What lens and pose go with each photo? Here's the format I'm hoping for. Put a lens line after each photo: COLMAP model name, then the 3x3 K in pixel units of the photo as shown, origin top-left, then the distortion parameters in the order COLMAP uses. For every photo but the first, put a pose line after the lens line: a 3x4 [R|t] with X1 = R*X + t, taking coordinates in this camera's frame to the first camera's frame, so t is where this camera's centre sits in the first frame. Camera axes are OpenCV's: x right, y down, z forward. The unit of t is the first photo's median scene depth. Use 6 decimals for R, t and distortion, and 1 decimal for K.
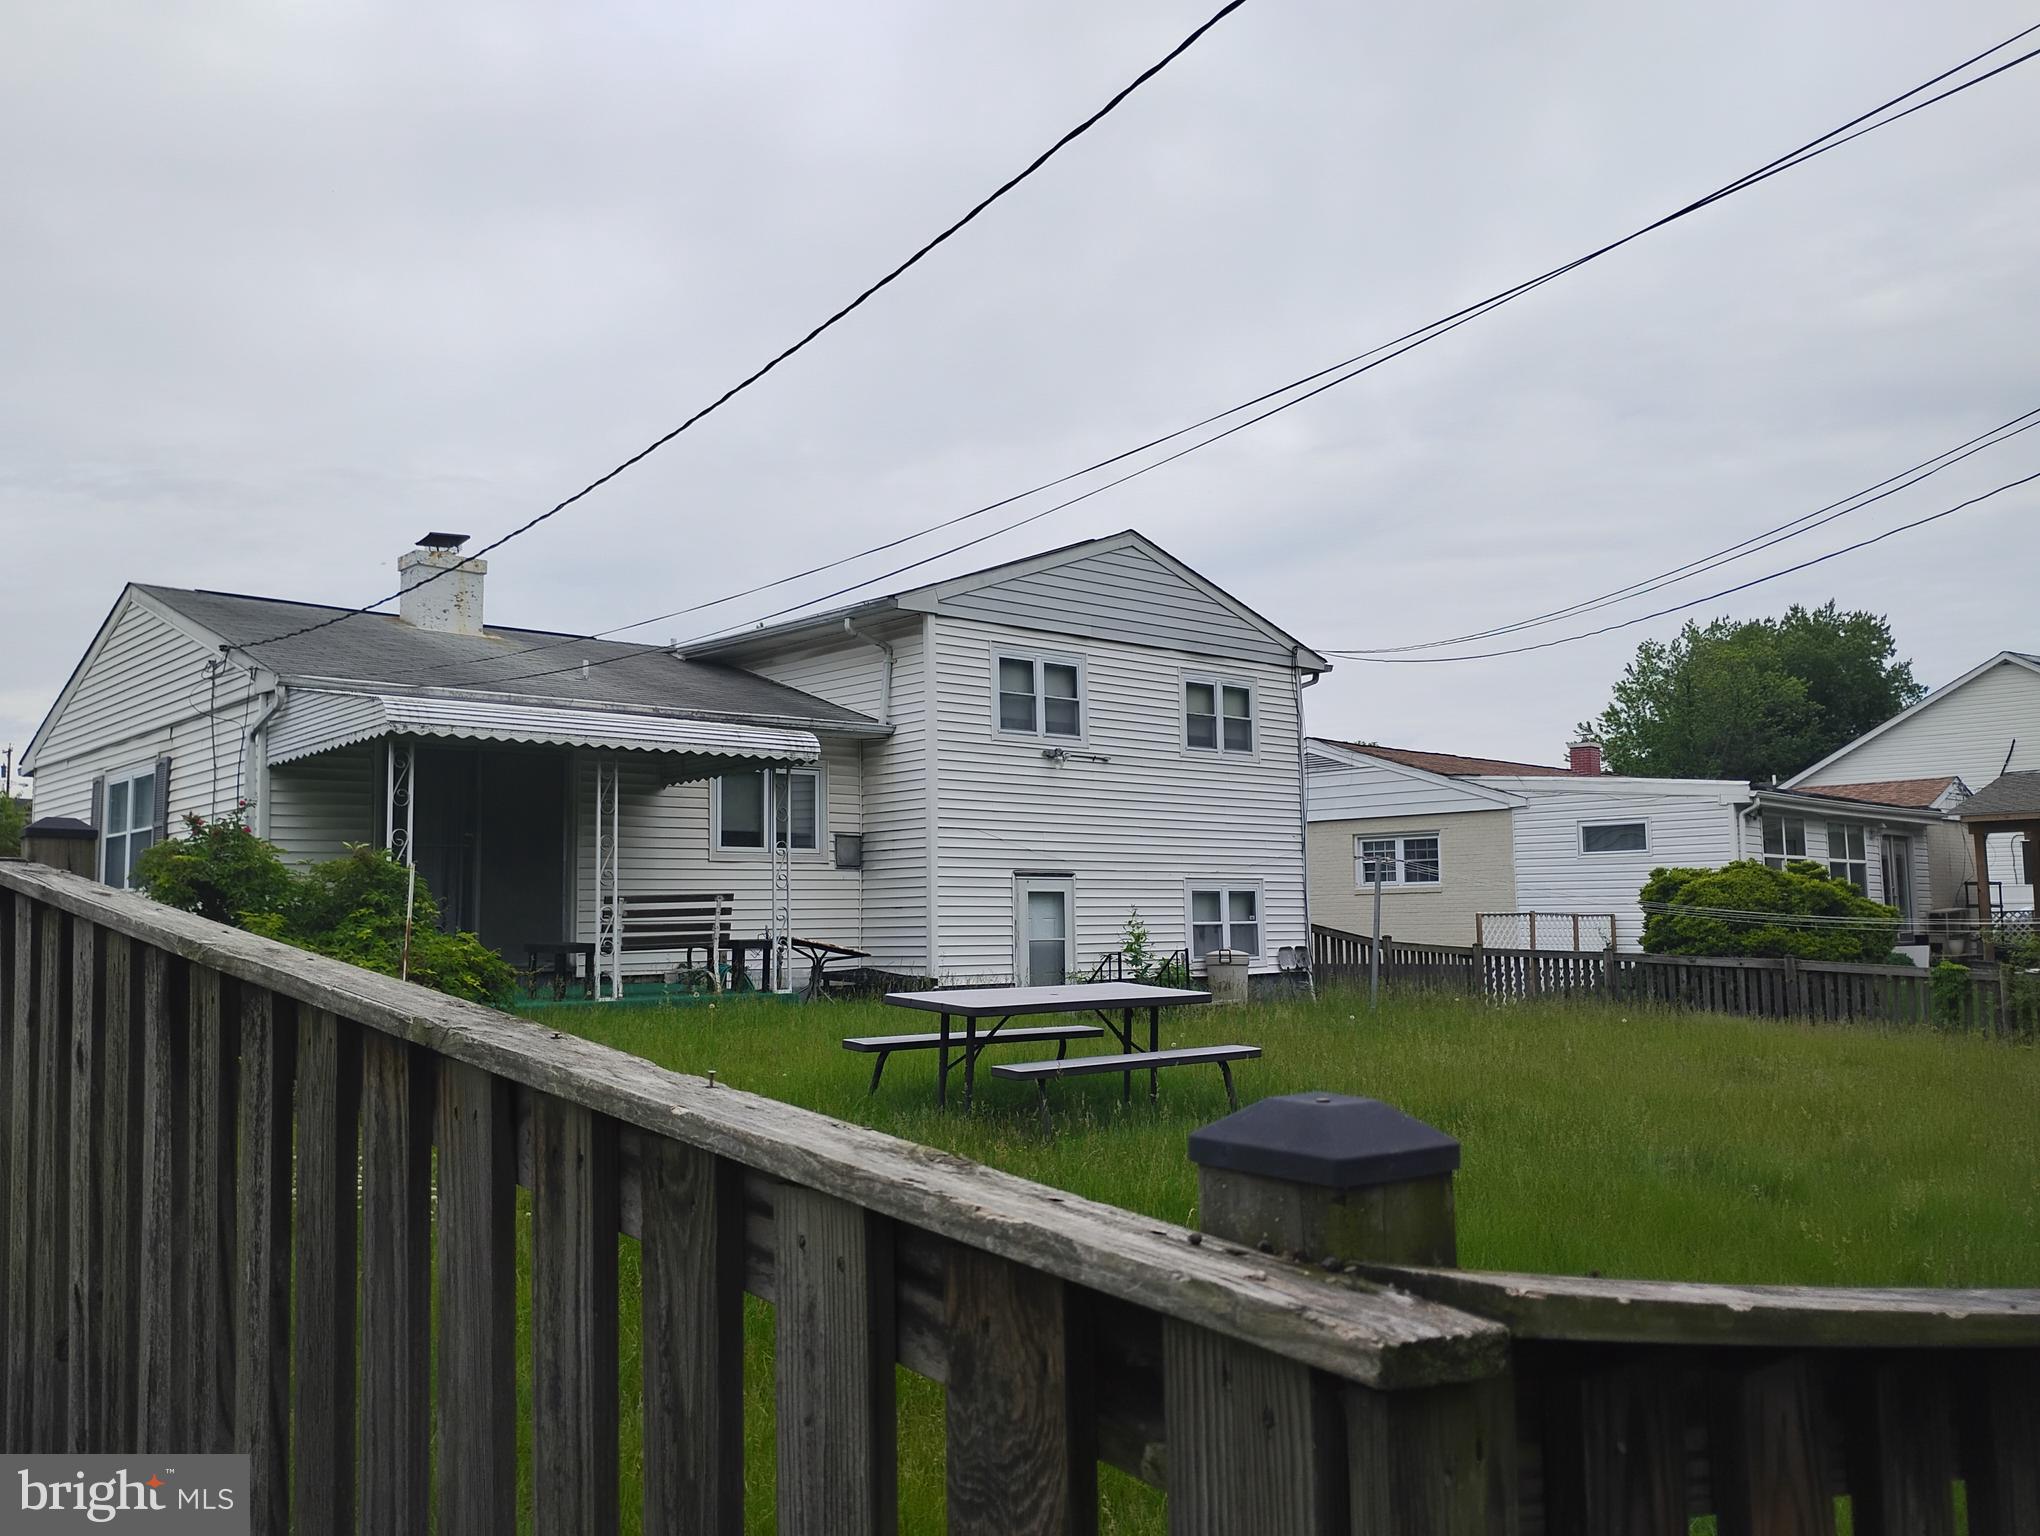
lens RADIAL K [[1694.4, 0, 1019.9], [0, 1694.4, 757.1], [0, 0, 1]] dist [0.056601, -0.071482]
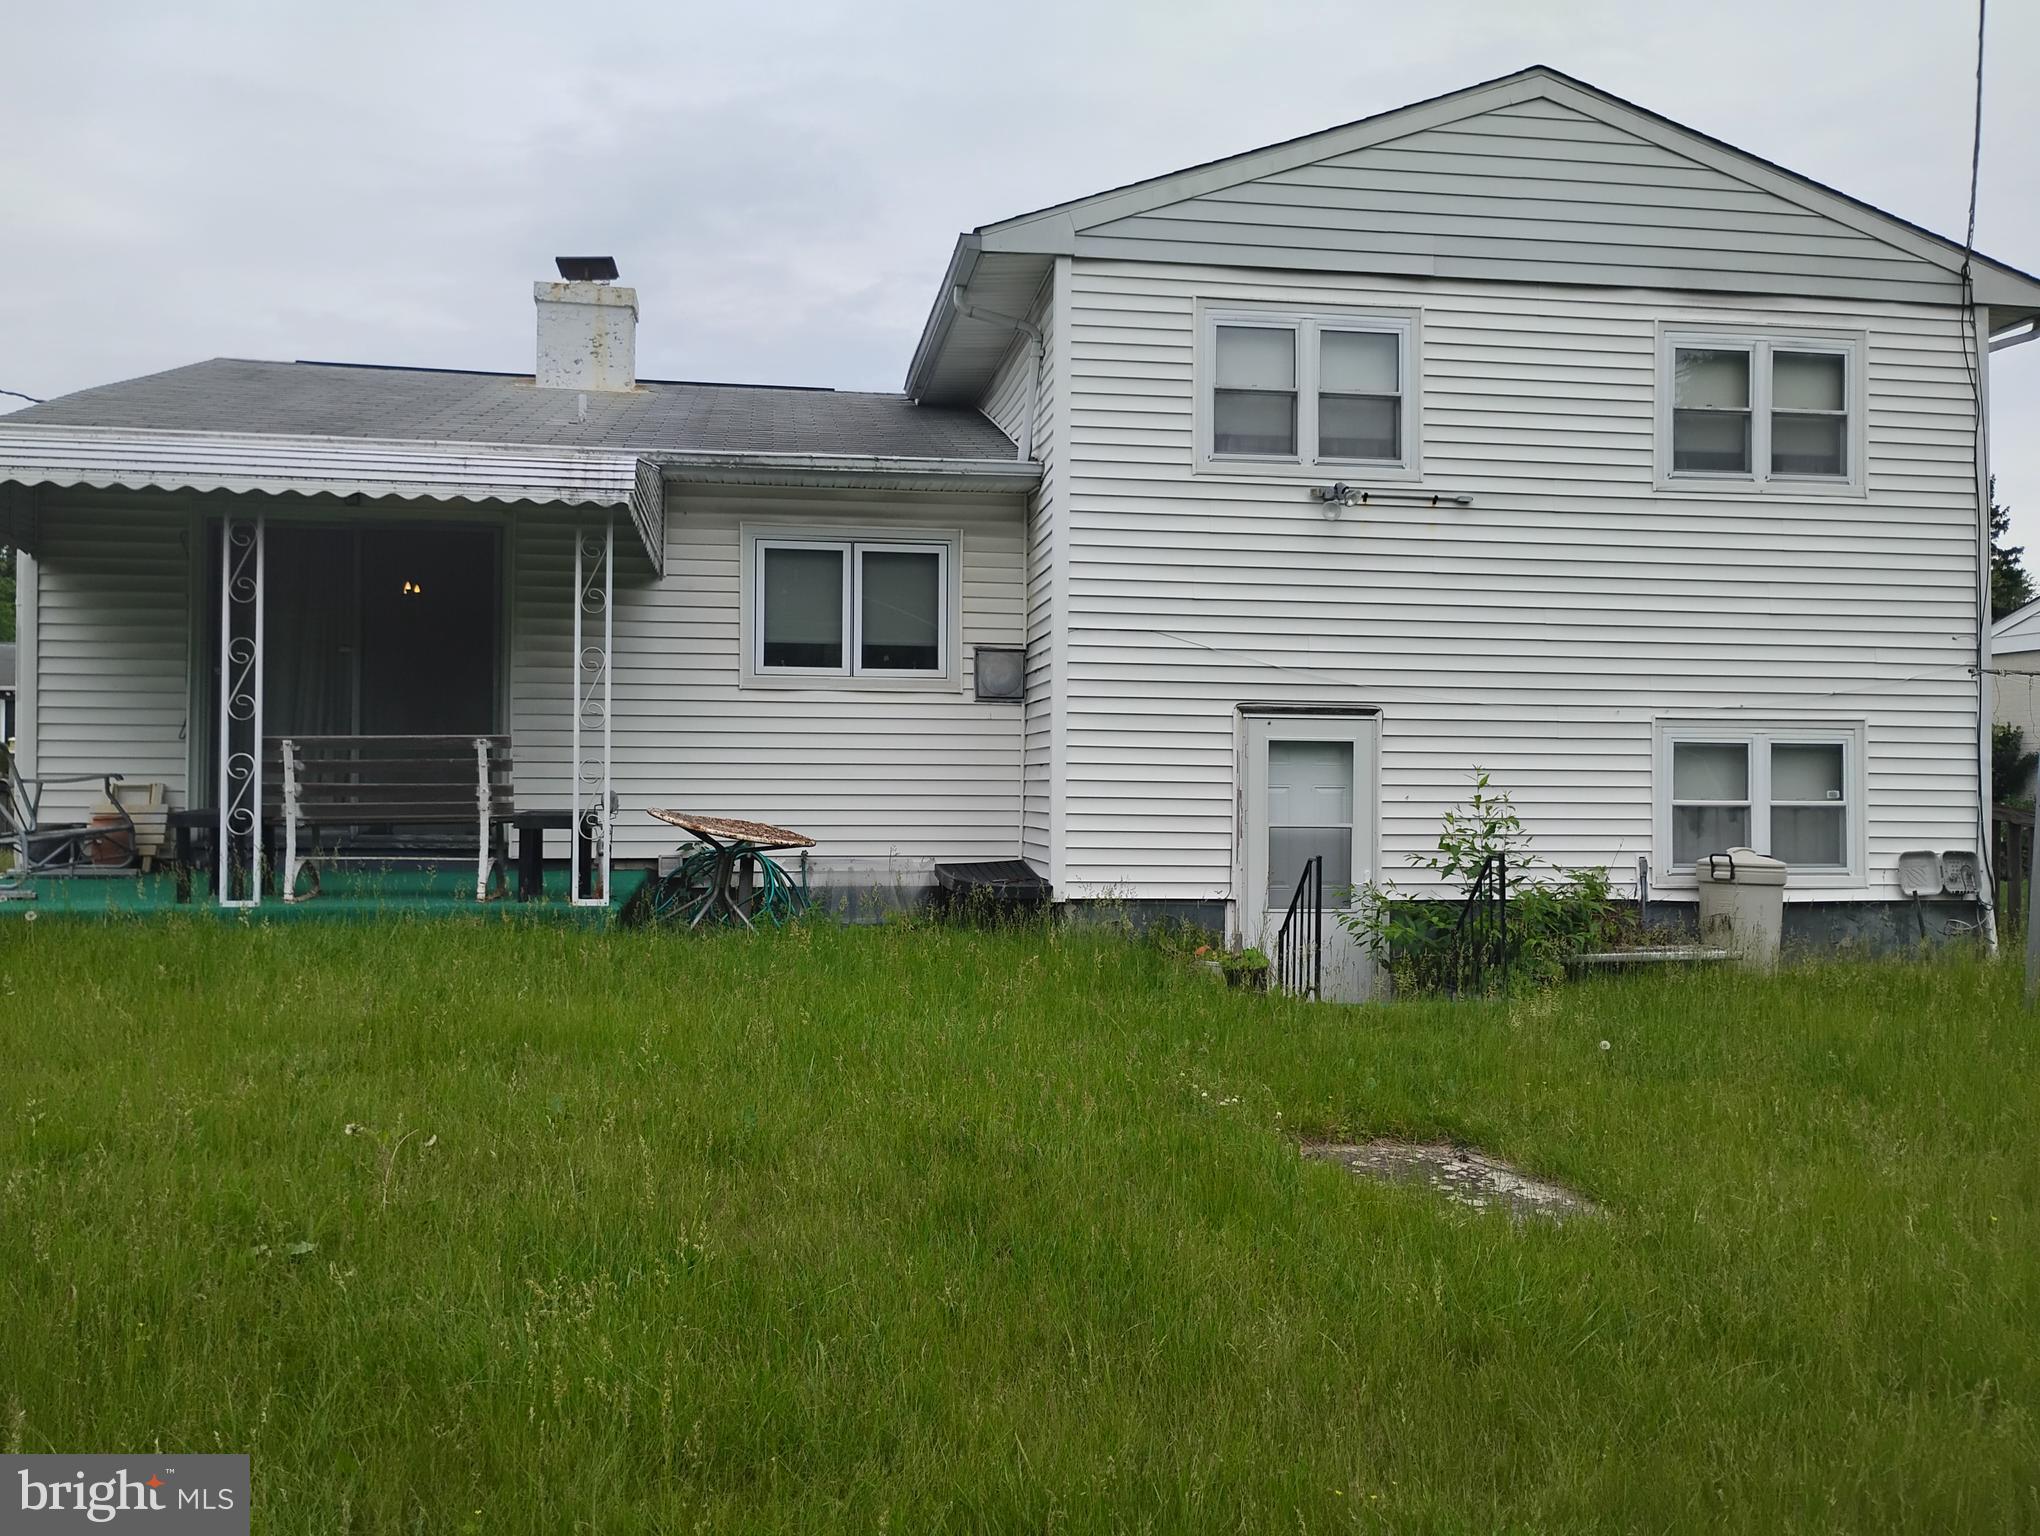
lens RADIAL K [[1720.4, 0, 1020.0], [0, 1720.4, 768.0], [0, 0, 1]] dist [0.049847, -0.068515]
pose [[0.832893, 0.014190, -0.553251, 0.247001], [0.035504, 0.996242, 0.079003, 0.039031], [0.552293, -0.085444, 0.829260, 0.461784]]
